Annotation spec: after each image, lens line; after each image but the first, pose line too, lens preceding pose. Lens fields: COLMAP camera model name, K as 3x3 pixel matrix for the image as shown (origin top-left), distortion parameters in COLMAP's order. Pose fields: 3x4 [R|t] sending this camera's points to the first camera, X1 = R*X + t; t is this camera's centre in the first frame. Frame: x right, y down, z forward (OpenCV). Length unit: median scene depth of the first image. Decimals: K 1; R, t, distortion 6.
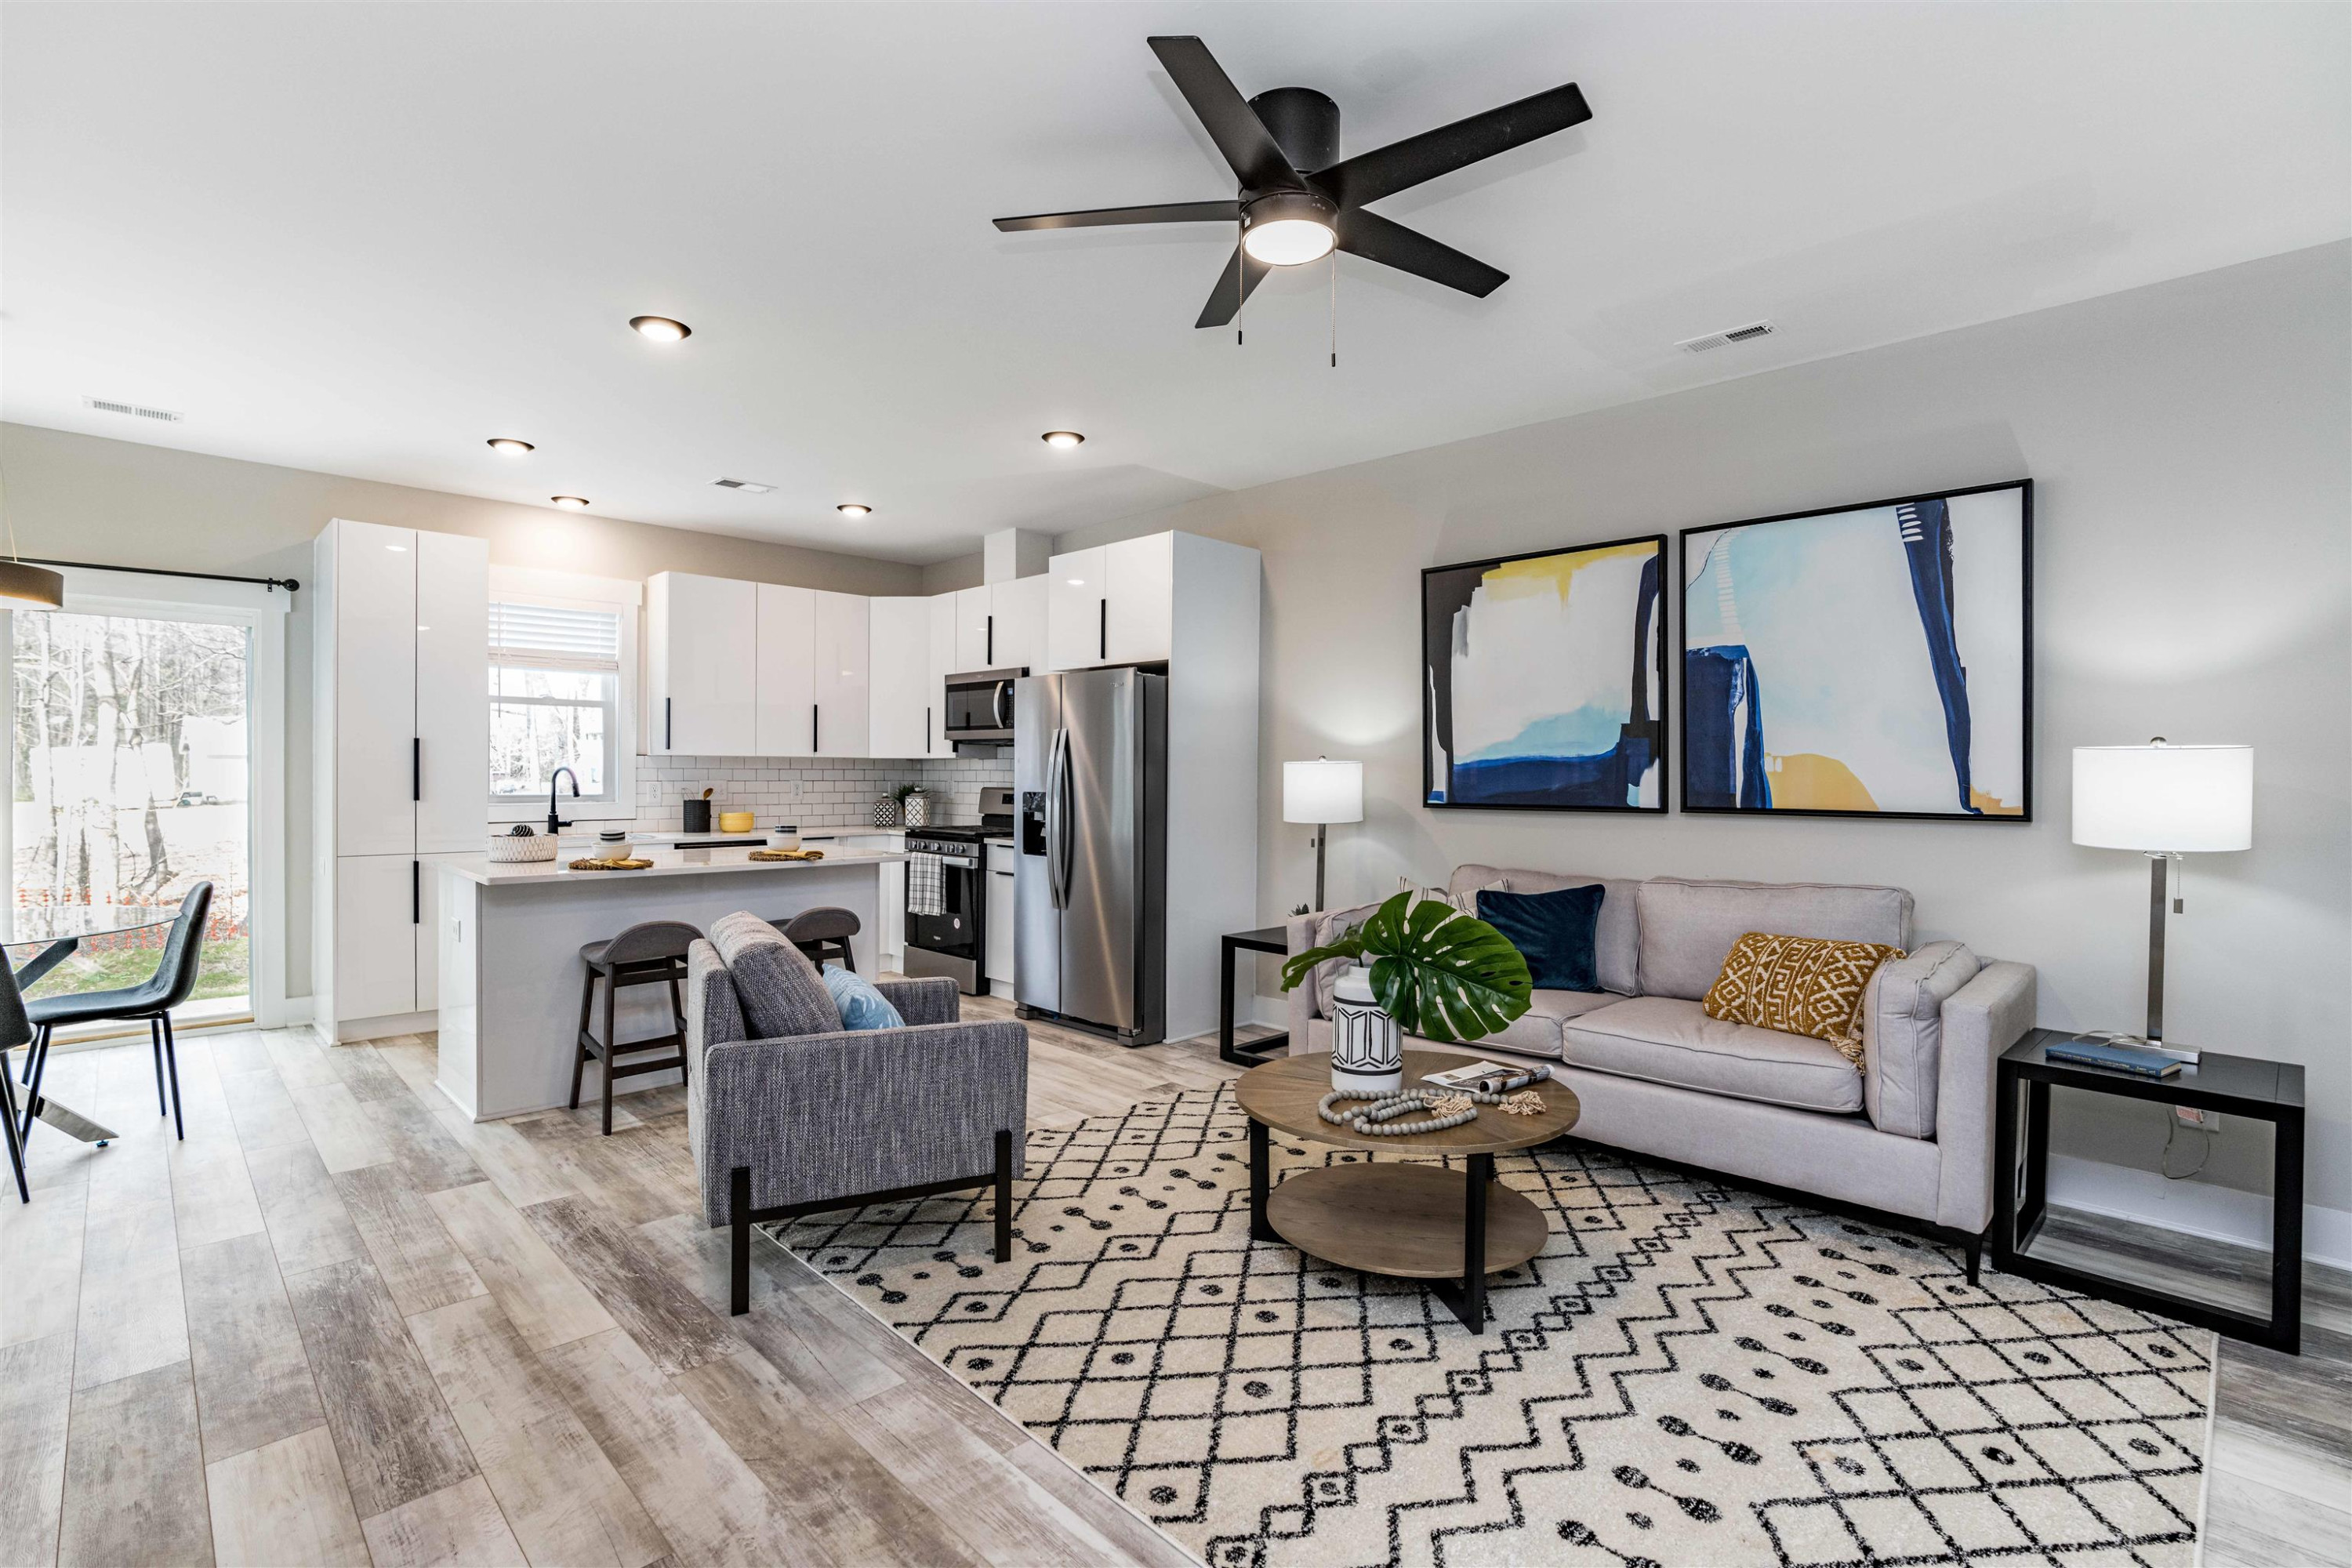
lens RADIAL K [[1082.8, 0, 1180.8], [0, 1082.8, 782.5], [0, 0, 1]] dist [-0.039852, 0.015603]
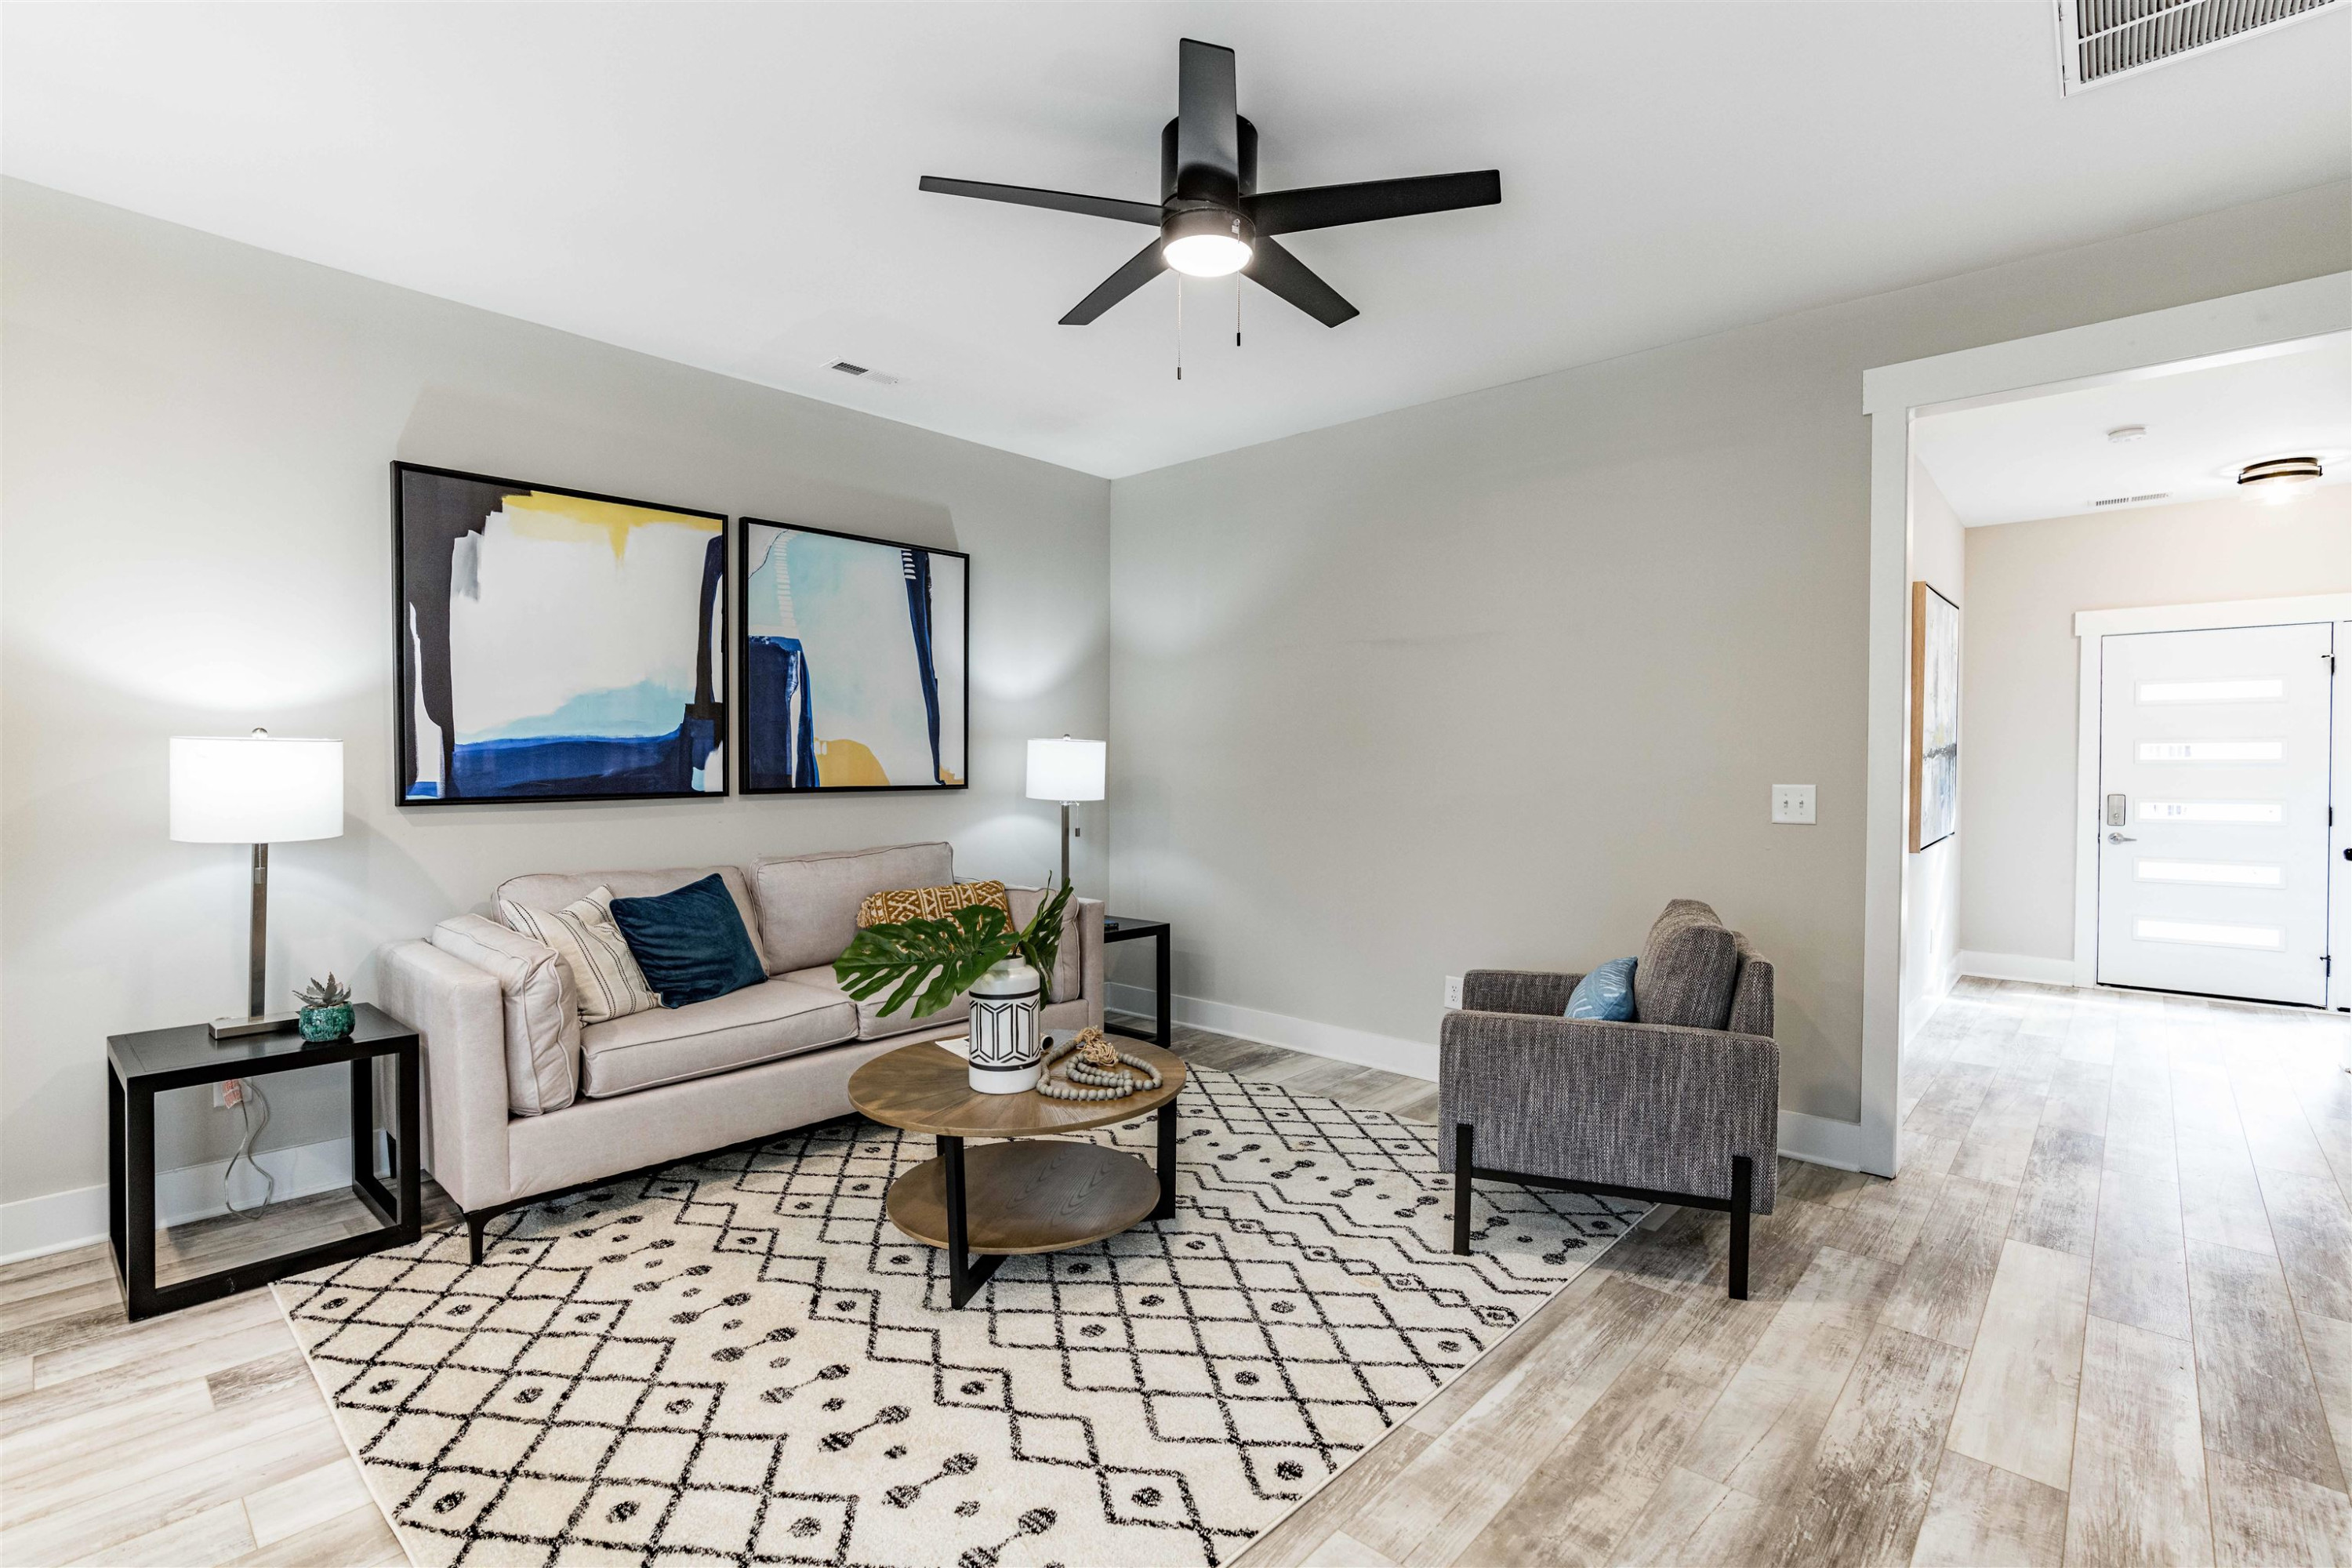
lens RADIAL K [[1082.8, 0, 1161.4], [0, 1082.8, 778.7], [0, 0, 1]] dist [-0.039852, 0.015603]
pose [[-0.039471, -0.021794, 0.998983, -0.582303], [0.009752, 0.999706, 0.022196, -0.006292], [-0.999173, 0.010618, -0.039247, 0.657867]]
